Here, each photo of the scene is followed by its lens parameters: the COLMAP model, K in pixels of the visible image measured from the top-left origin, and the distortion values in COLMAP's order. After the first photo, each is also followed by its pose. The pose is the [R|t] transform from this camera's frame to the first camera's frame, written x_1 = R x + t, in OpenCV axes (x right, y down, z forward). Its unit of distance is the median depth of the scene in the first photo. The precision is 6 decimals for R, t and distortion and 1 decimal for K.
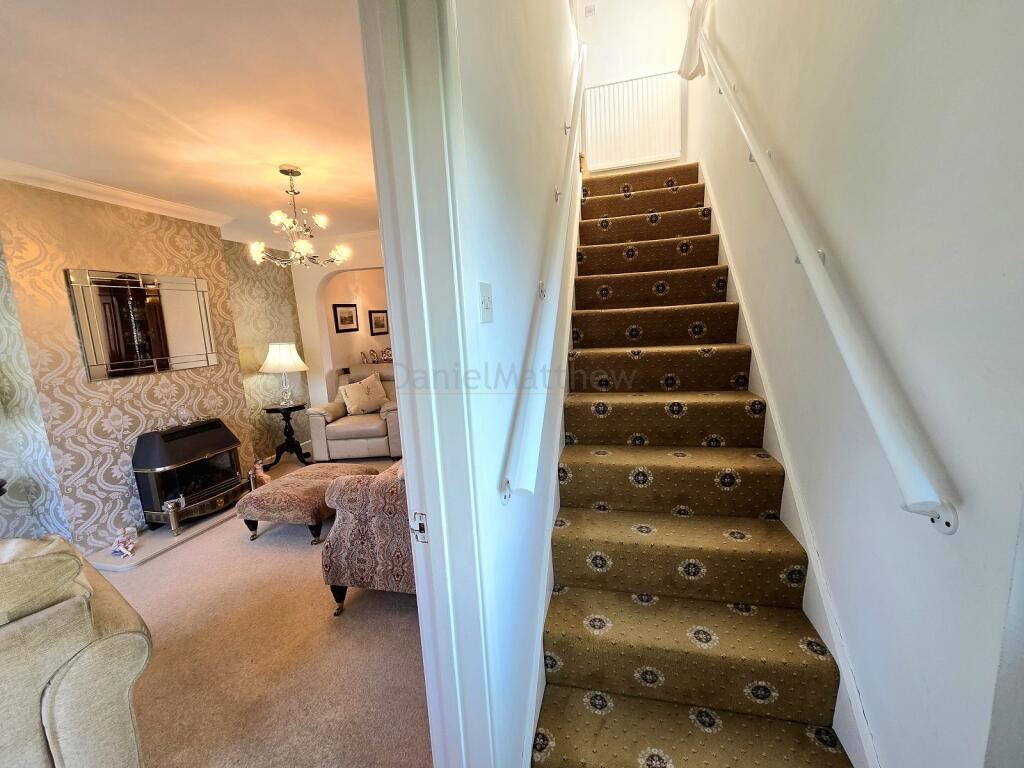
lens RADIAL K [[417.1, 0, 516.2], [0, 417.1, 386.5], [0, 0, 1]] dist [-0.001616, 0.000028]
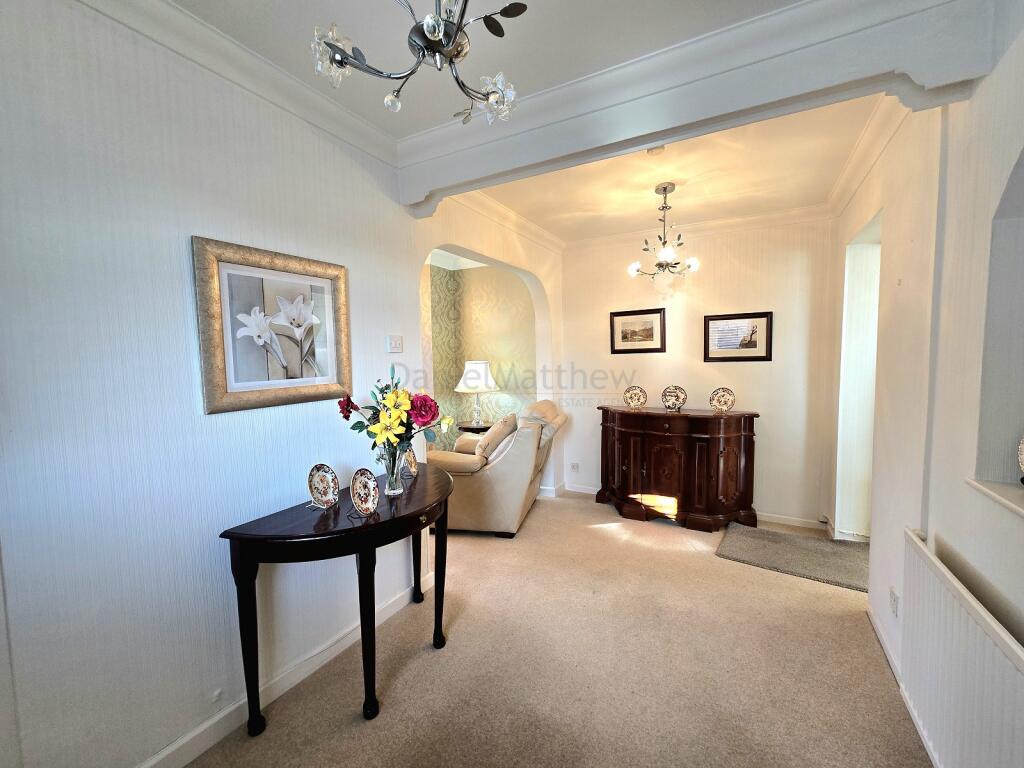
lens RADIAL K [[417.1, 0, 516.2], [0, 417.1, 386.5], [0, 0, 1]] dist [-0.001616, 0.000028]
pose [[-0.244227, 0.128759, -0.961132, 0.270283], [-0.127781, 0.978230, 0.163519, -0.158680], [0.961262, 0.162750, -0.222457, 0.950904]]
